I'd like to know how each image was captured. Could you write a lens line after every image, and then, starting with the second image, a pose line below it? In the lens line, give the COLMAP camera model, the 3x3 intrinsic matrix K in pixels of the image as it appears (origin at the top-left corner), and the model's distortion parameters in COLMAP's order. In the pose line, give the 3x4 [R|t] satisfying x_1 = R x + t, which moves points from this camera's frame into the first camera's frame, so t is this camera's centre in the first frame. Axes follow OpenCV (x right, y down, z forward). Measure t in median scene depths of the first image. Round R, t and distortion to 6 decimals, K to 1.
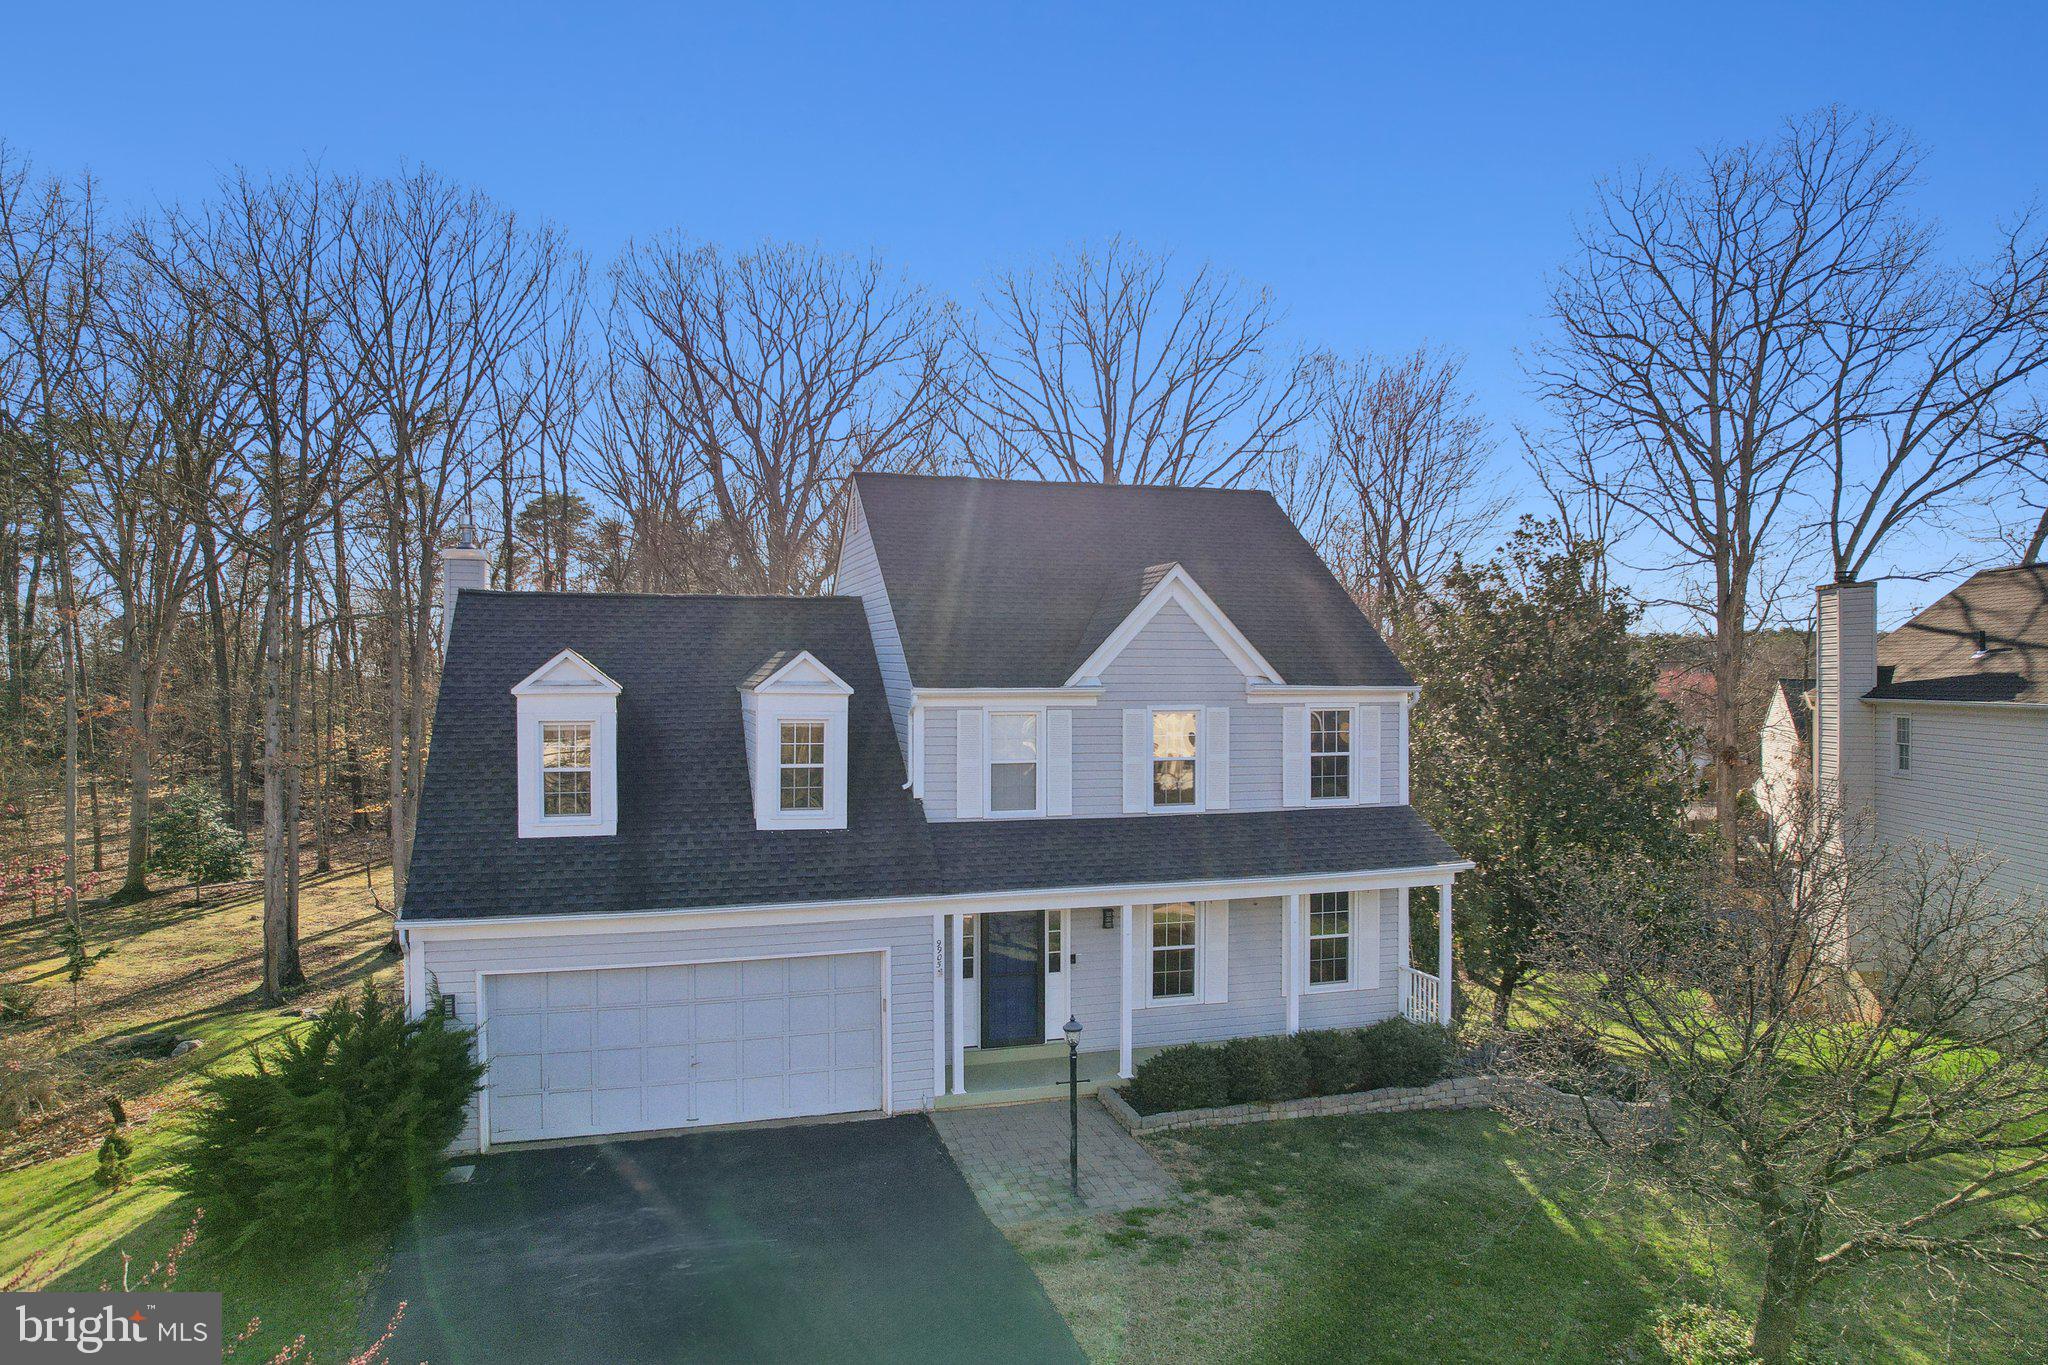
lens RADIAL K [[1315.2, 0, 1023.7], [0, 1315.2, 687.3], [0, 0, 1]] dist [-0.073221, 0.061302]
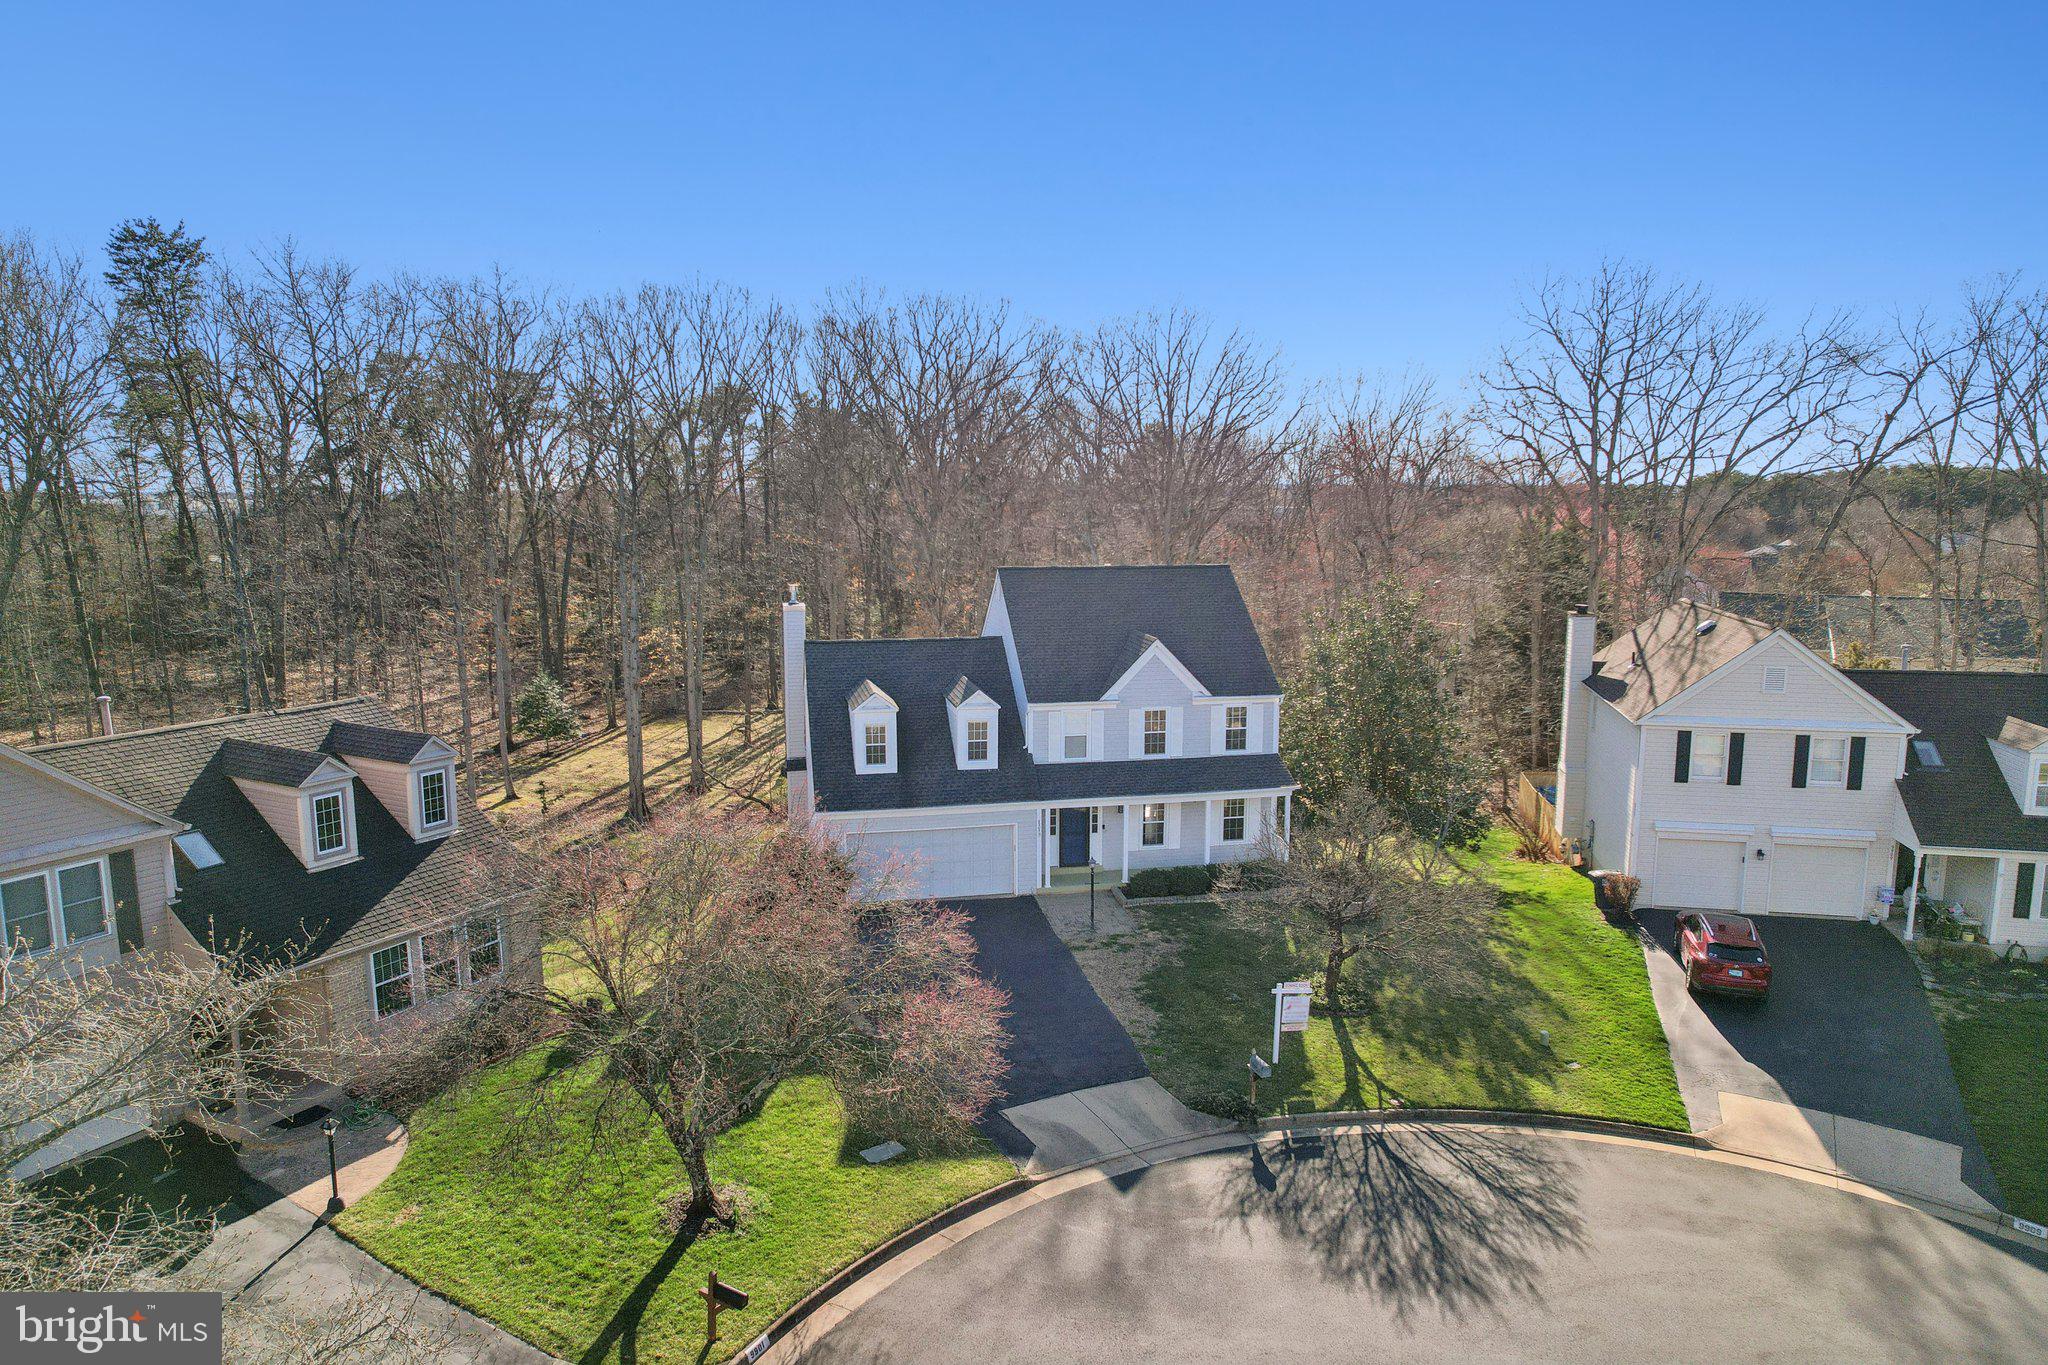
lens RADIAL K [[1315.2, 0, 1028.3], [0, 1315.2, 686.9], [0, 0, 1]] dist [-0.073221, 0.061302]
pose [[0.995950, 0.014879, -0.088671, 0.103084], [-0.002045, 0.989706, 0.143099, -0.324208], [0.089887, -0.142338, 0.985728, -1.083000]]
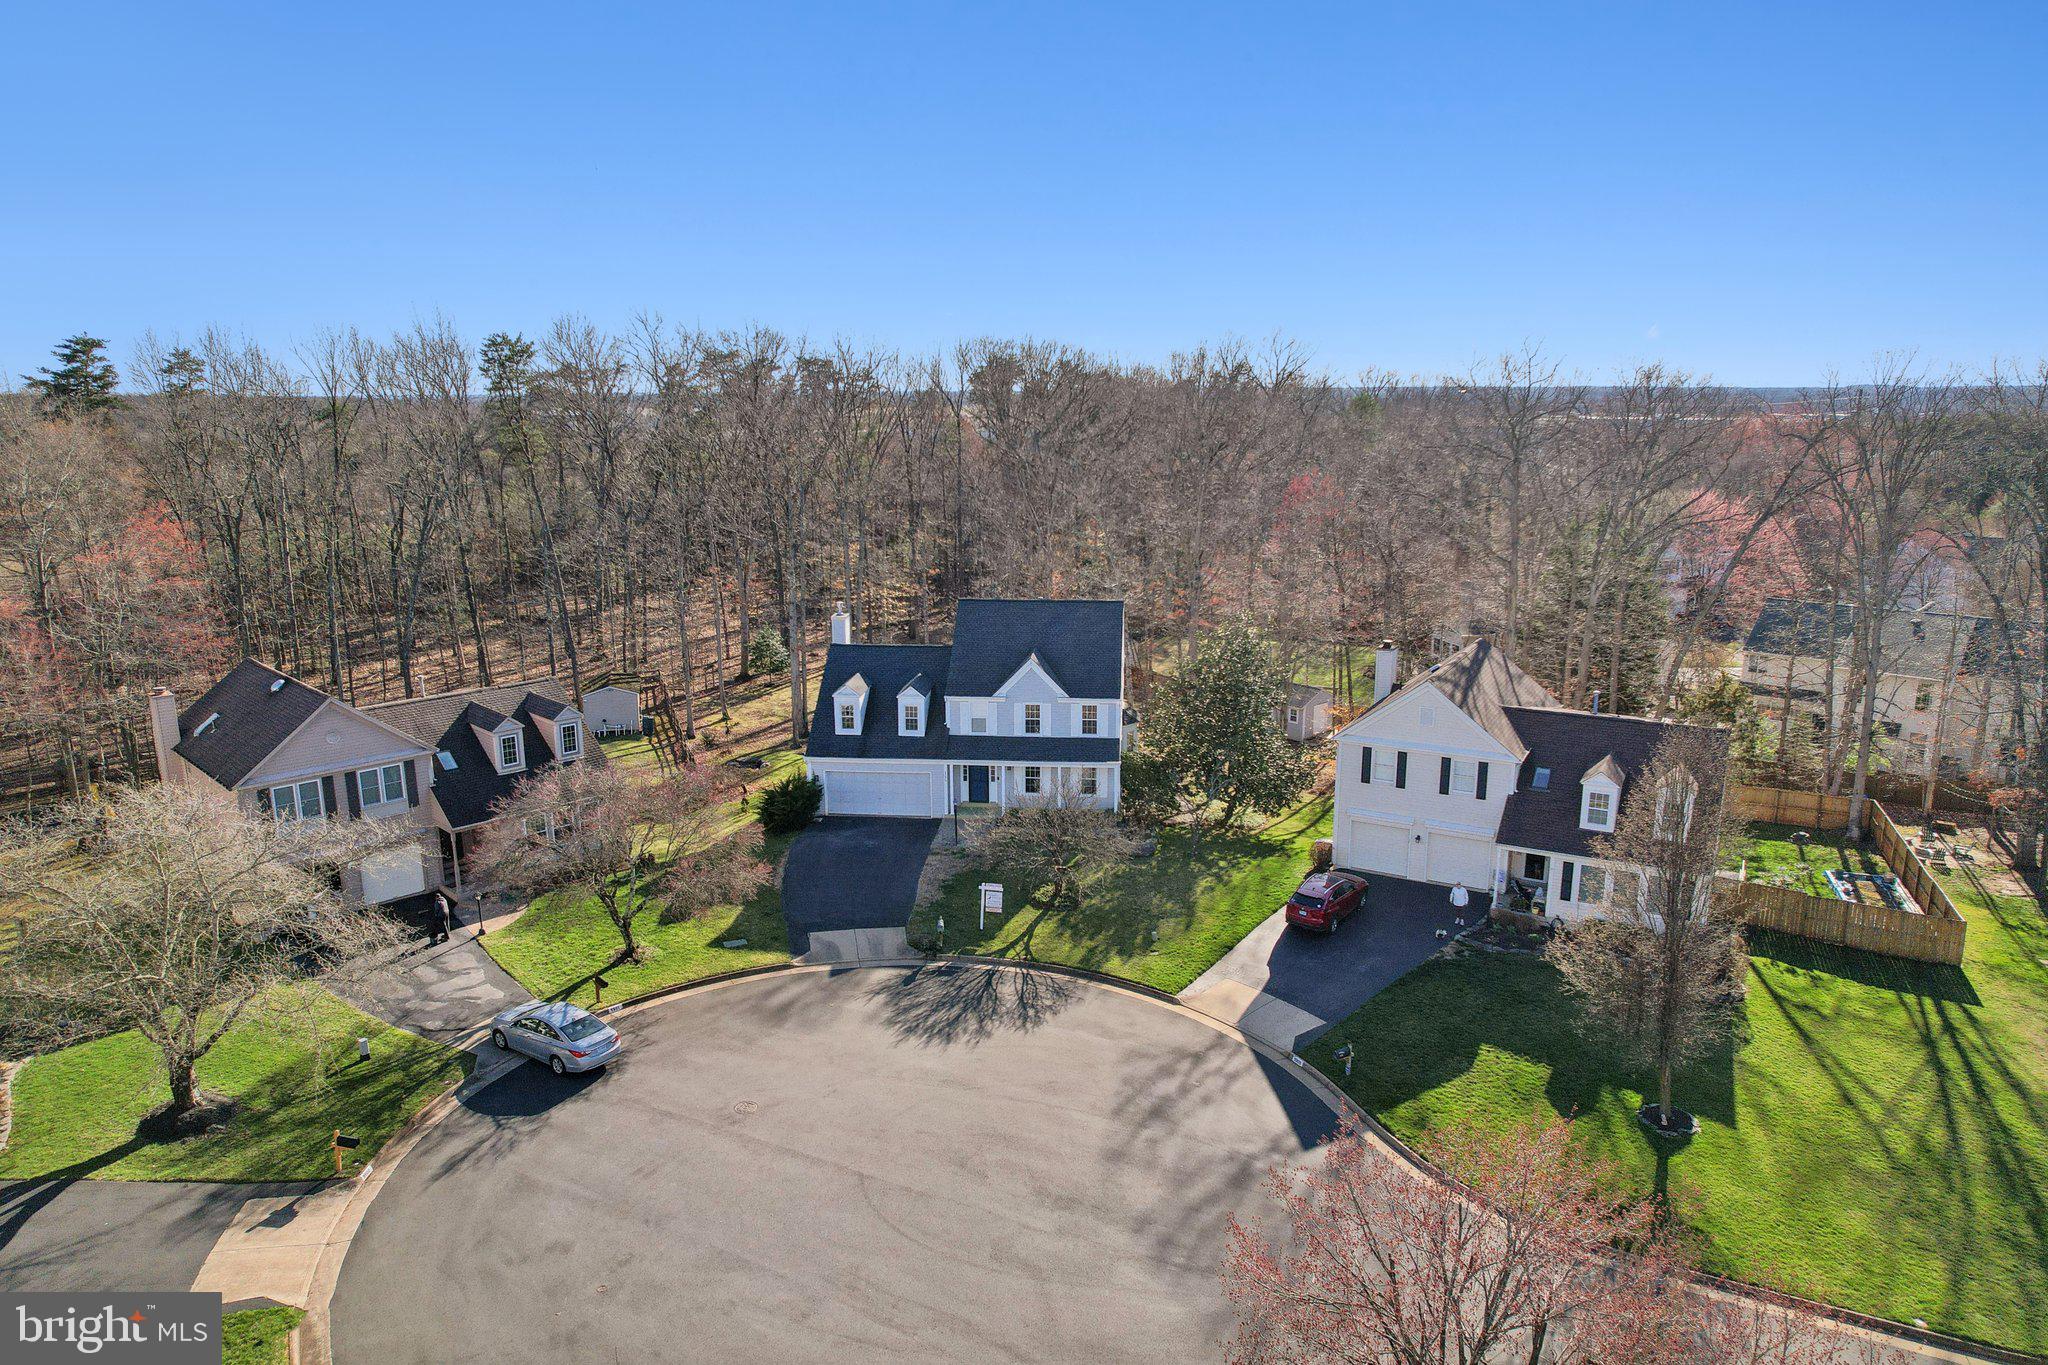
lens RADIAL K [[1315.2, 0, 1027.7], [0, 1315.2, 694.5], [0, 0, 1]] dist [-0.073221, 0.061302]
pose [[0.925638, 0.084450, -0.368866, 1.302357], [-0.000797, 0.975212, 0.221271, -0.720496], [0.378409, -0.204522, 0.902761, -1.875248]]
